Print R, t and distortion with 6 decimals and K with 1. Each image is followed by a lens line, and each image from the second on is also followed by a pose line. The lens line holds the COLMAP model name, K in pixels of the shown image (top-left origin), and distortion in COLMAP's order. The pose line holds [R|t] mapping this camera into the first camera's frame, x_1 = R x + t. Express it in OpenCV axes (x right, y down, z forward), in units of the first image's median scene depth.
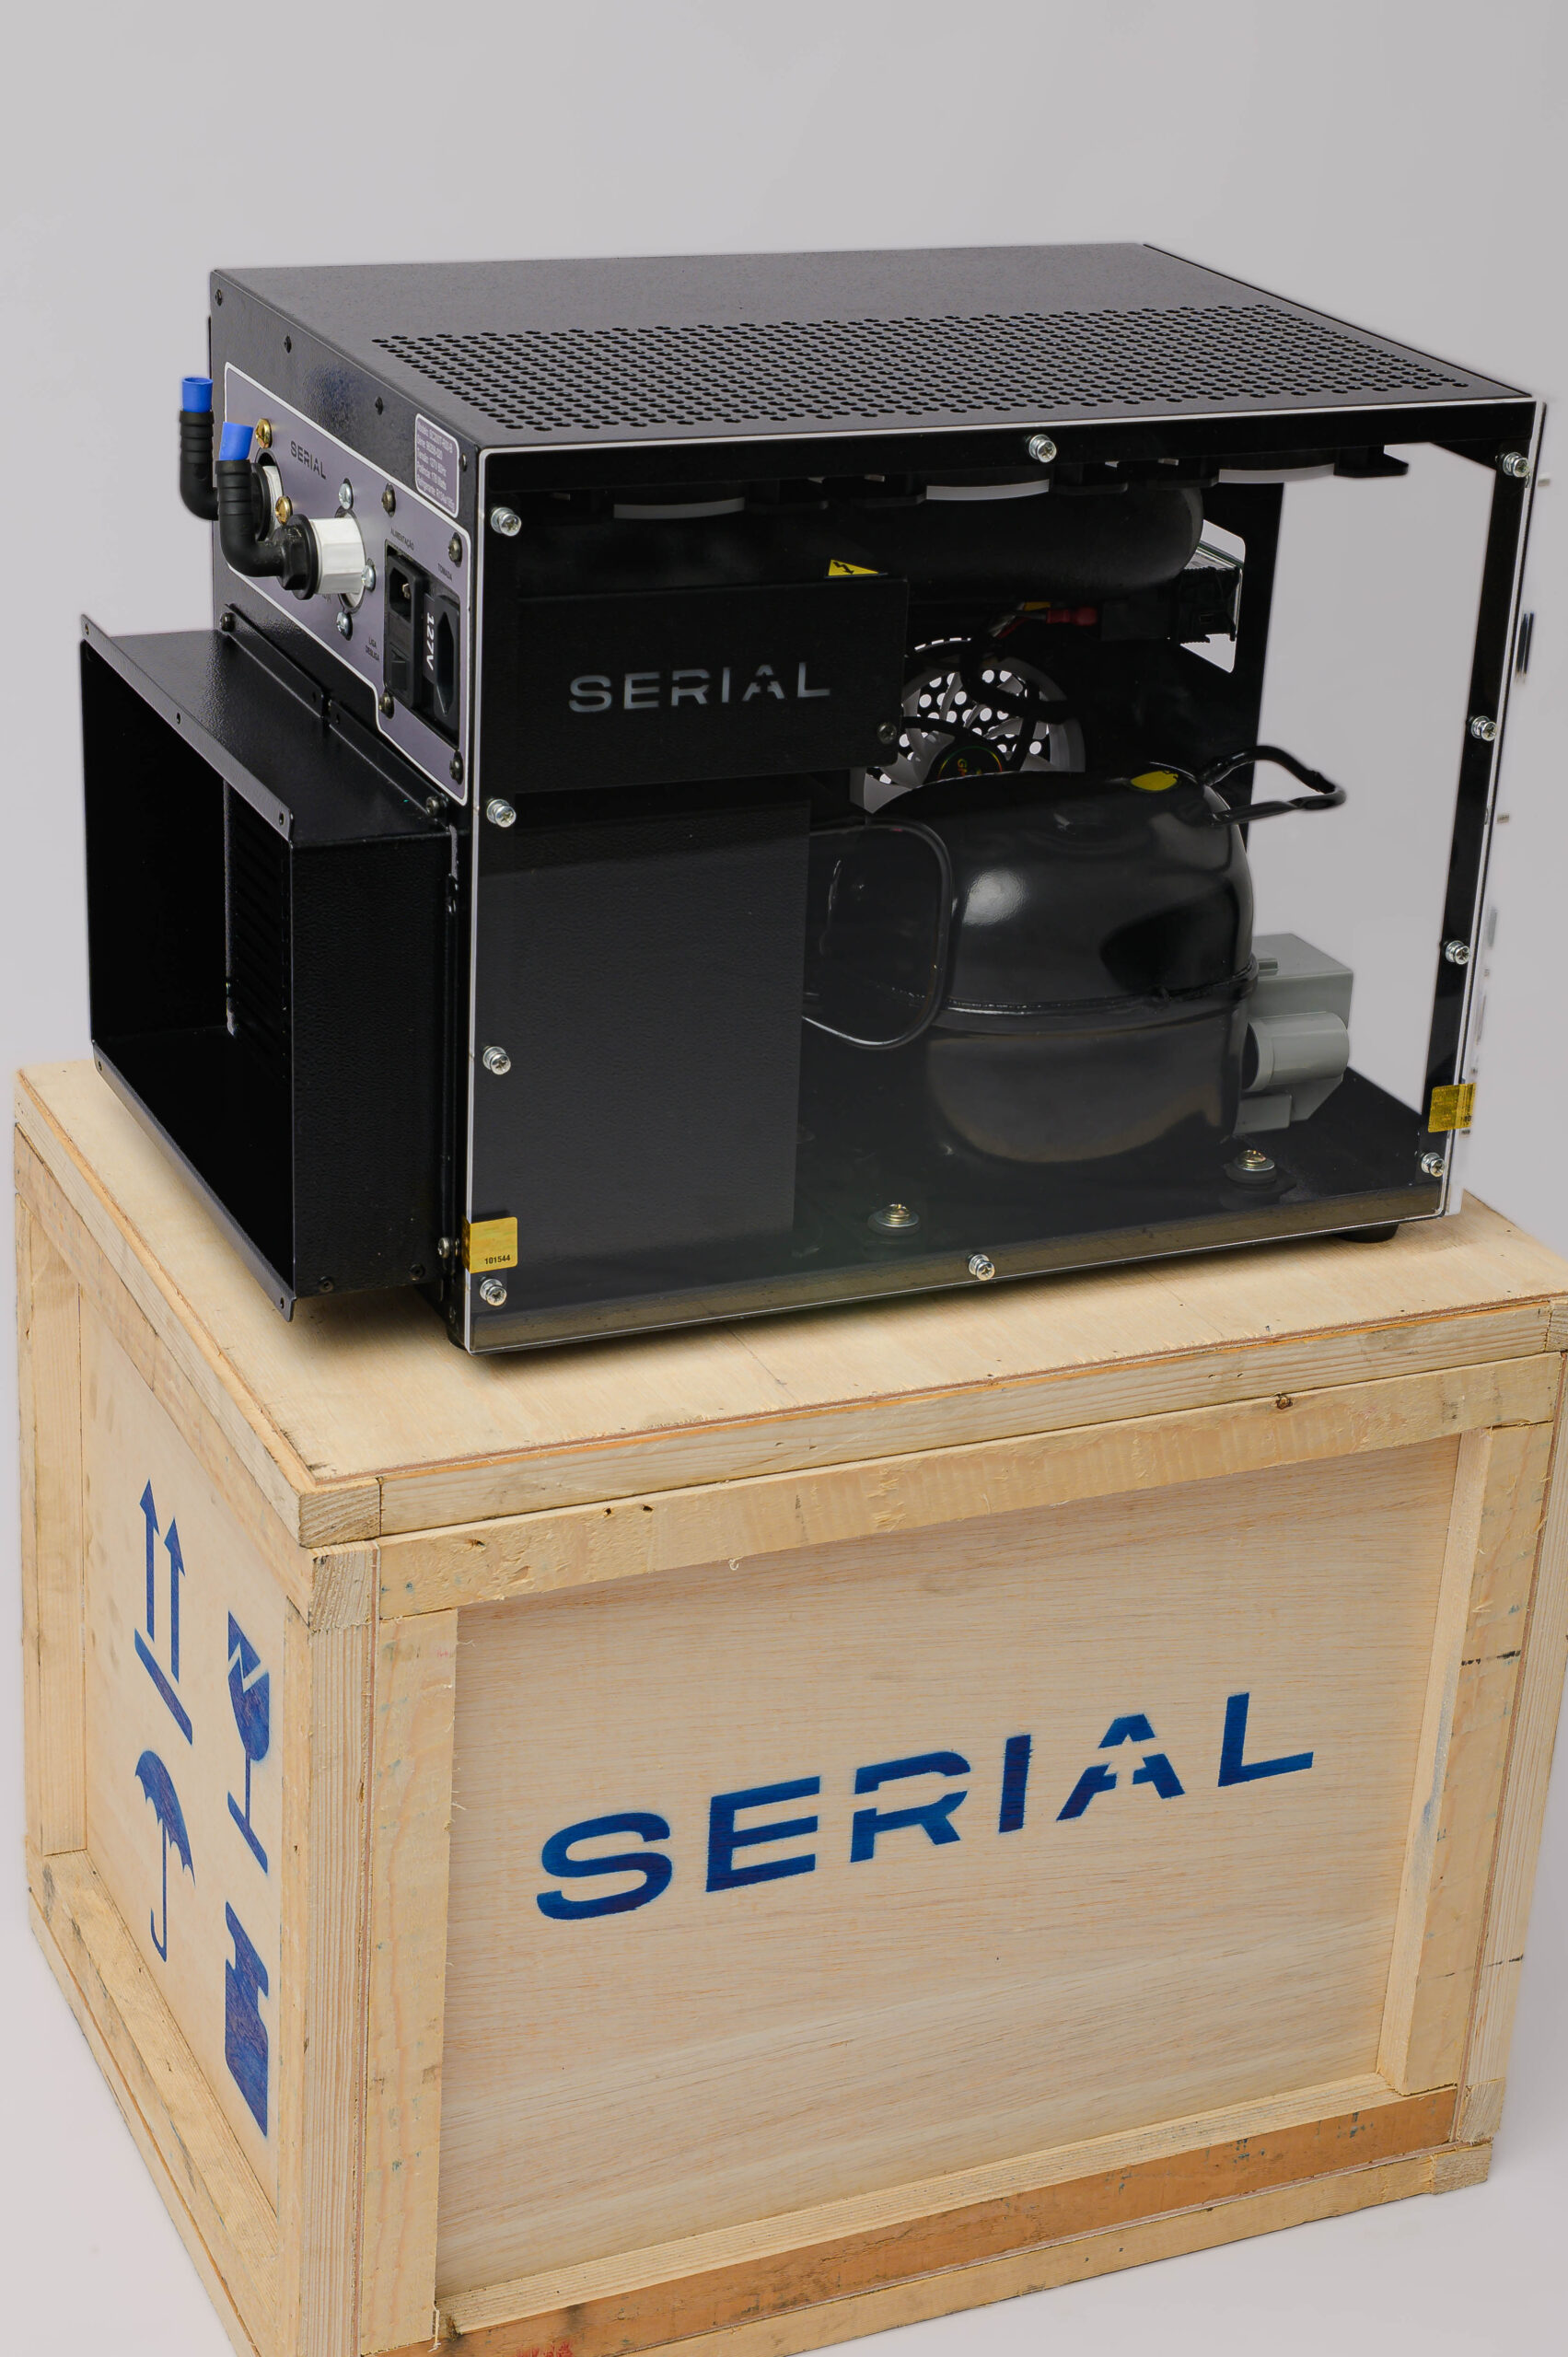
lens RADIAL K [[3870.8, 0, 784.0], [0, 3870.8, 1178.5], [0, 0, 1]] dist [0.034792, 0.079698]
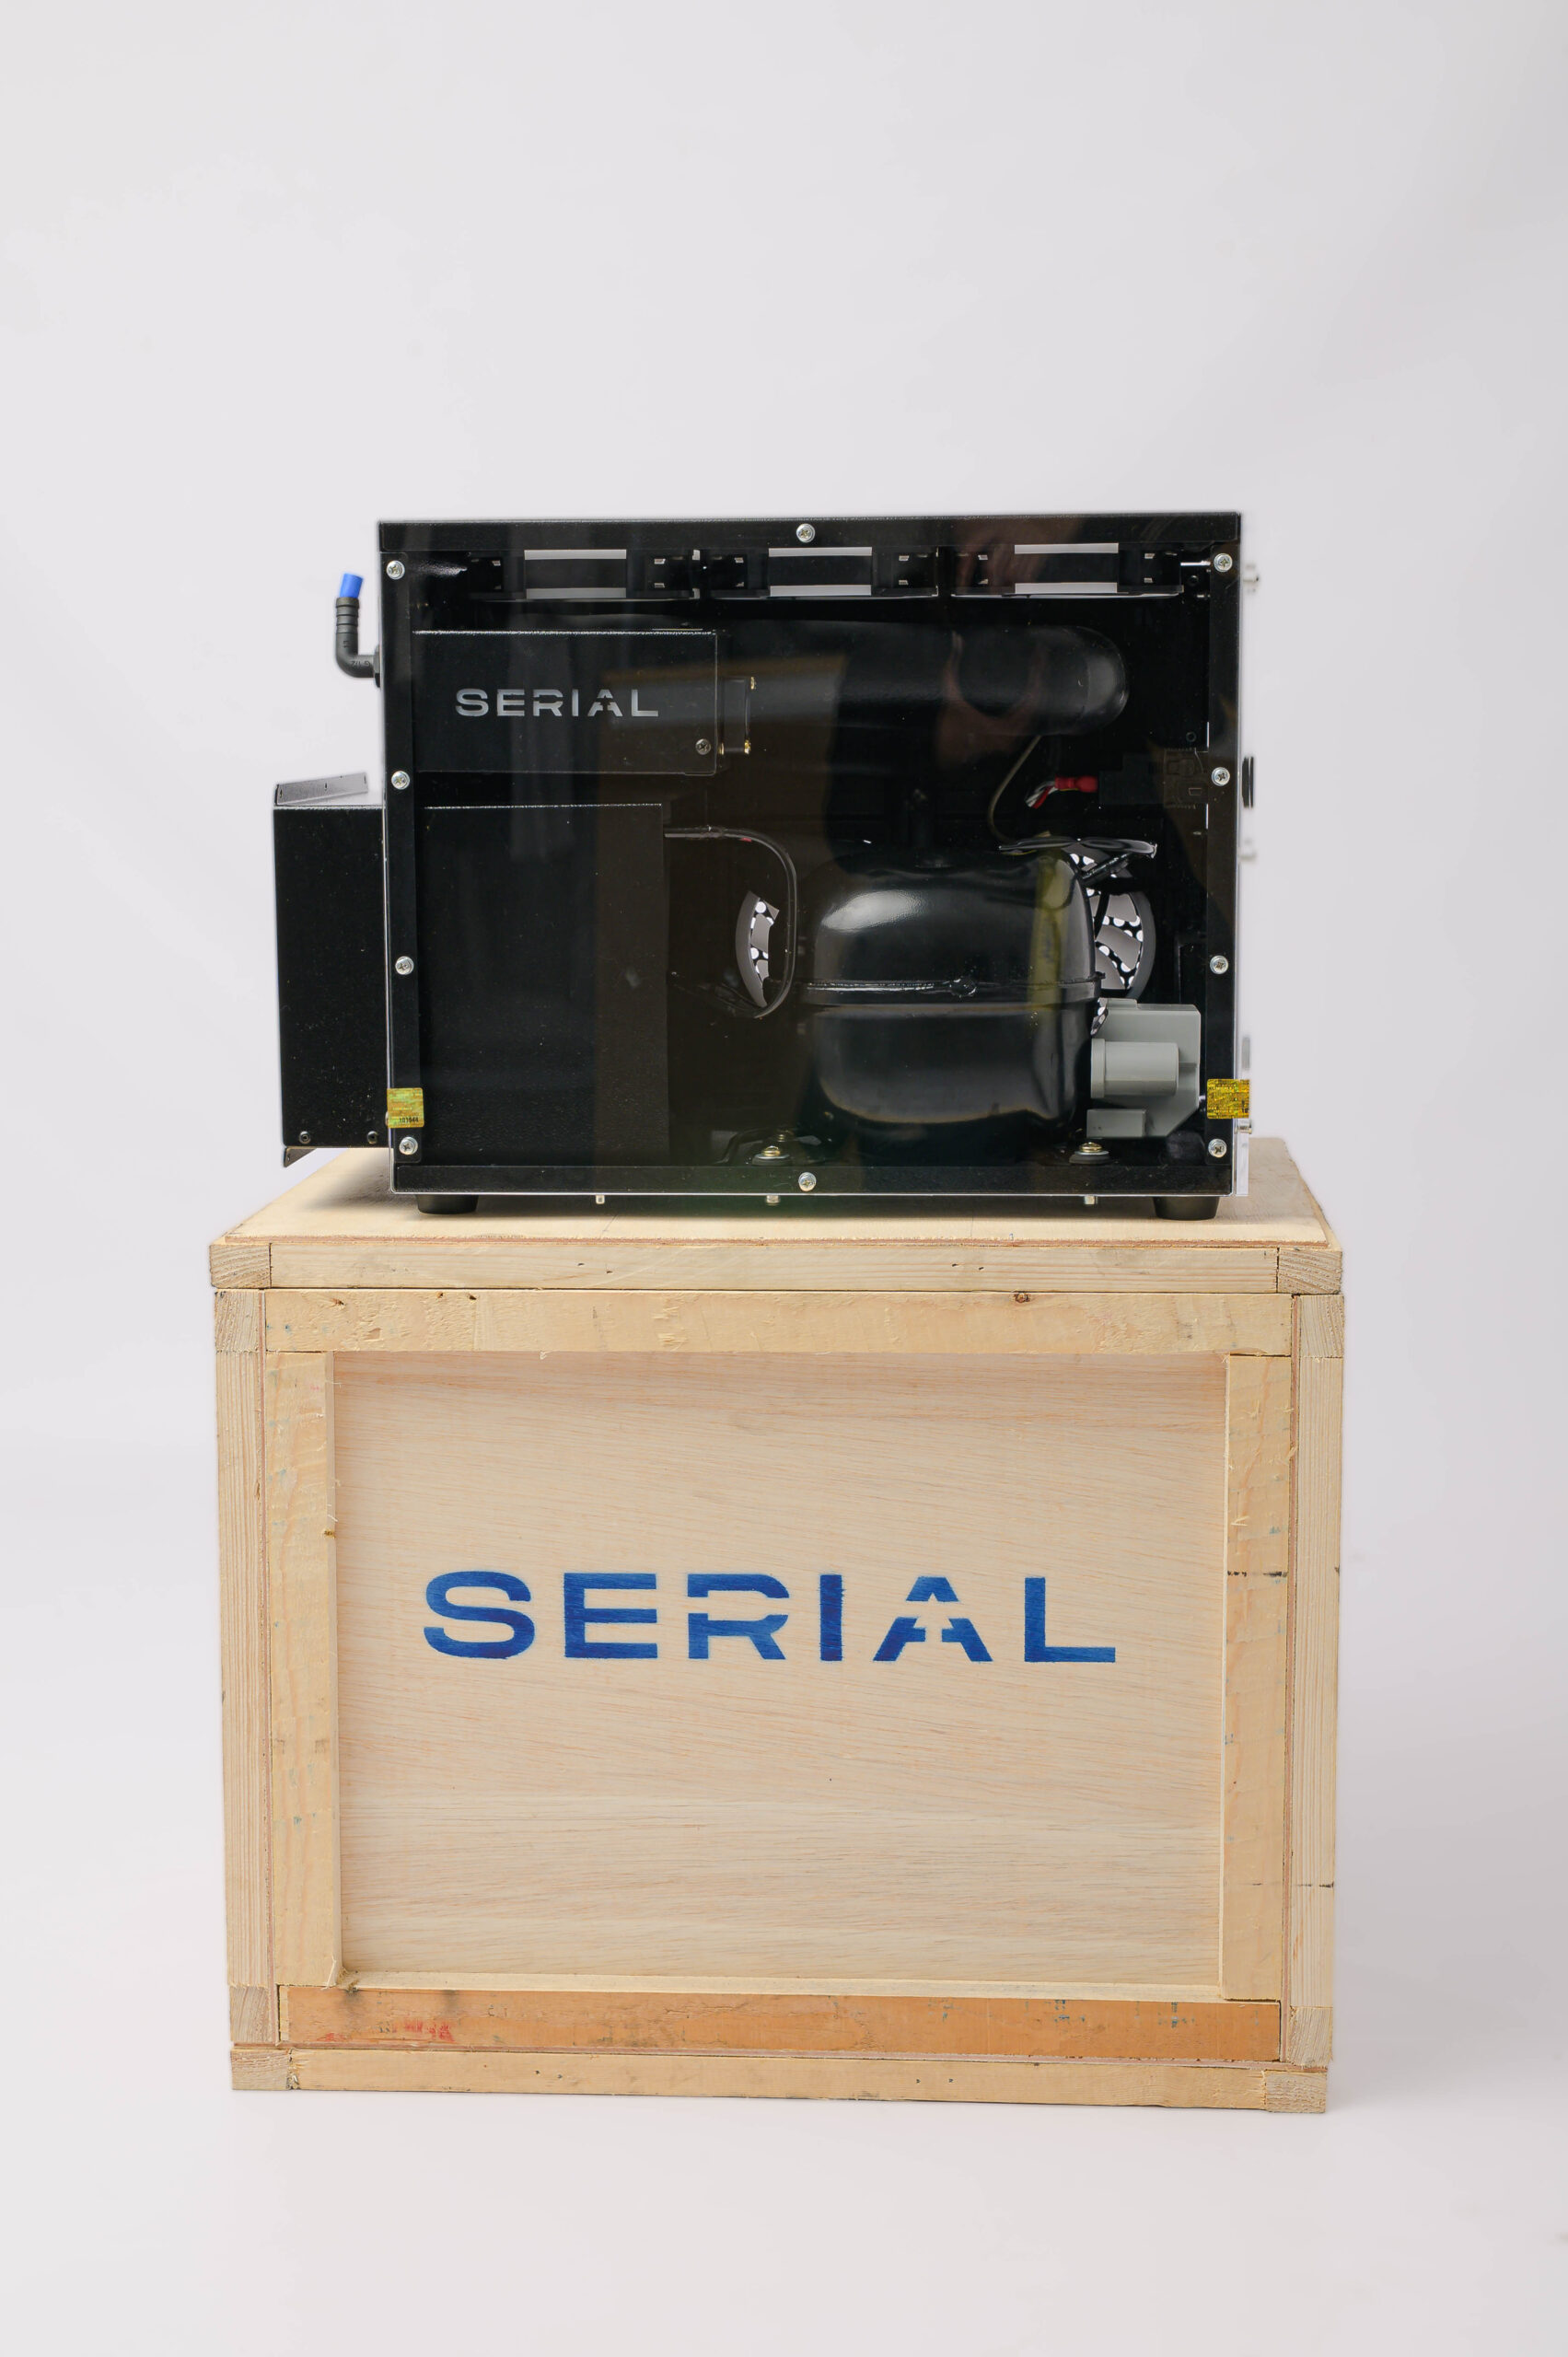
lens RADIAL K [[3502.6, 0, 784.0], [0, 3502.6, 1178.5], [0, 0, 1]] dist [0.024225, 0.050826]
pose [[0.888170, 0.012481, -0.459346, 0.566664], [-0.133626, 0.963447, -0.232195, 0.286955], [0.439657, 0.267610, 0.857372, -0.004315]]
